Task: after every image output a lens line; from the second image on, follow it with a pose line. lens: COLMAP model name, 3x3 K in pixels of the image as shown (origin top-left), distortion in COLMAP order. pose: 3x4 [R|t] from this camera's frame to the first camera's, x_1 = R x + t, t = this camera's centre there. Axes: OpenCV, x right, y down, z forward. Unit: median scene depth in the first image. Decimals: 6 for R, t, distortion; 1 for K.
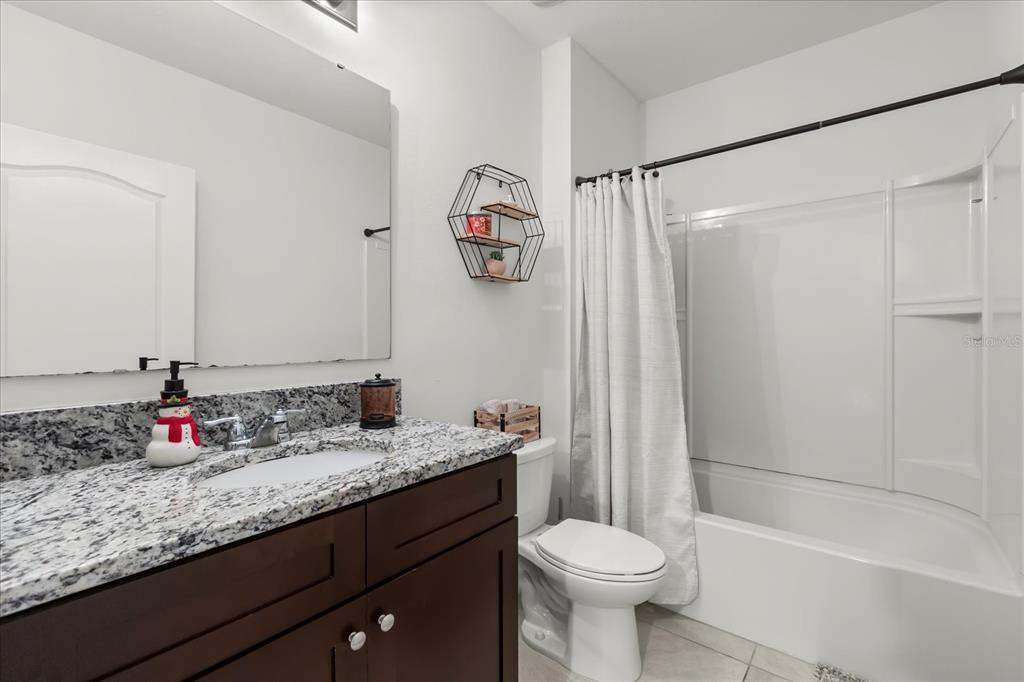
lens RADIAL K [[454.0, 0, 512.0], [0, 454.0, 341.0], [0, 0, 1]] dist [-0.000425, -0.000009]
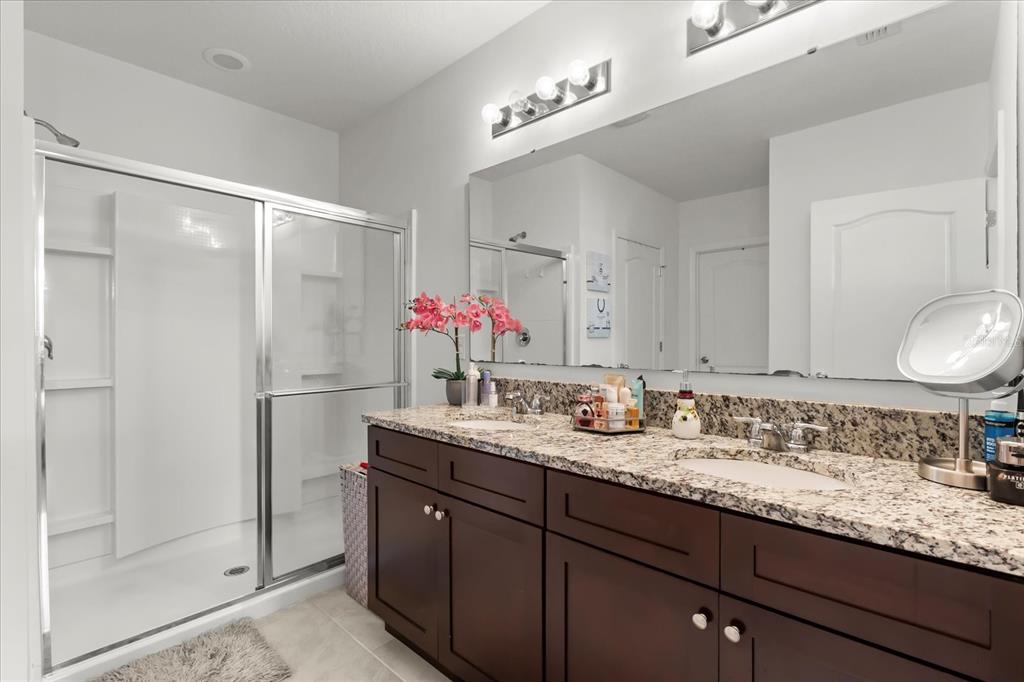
lens RADIAL K [[471.9, 0, 512.0], [0, 471.9, 341.0], [0, 0, 1]] dist [-0.000036, -0.000012]
pose [[-0.076939, 0.003870, -0.997028, 0.604417], [-0.019089, 0.999803, 0.005354, -0.020670], [0.996853, 0.019444, -0.076850, 0.492245]]
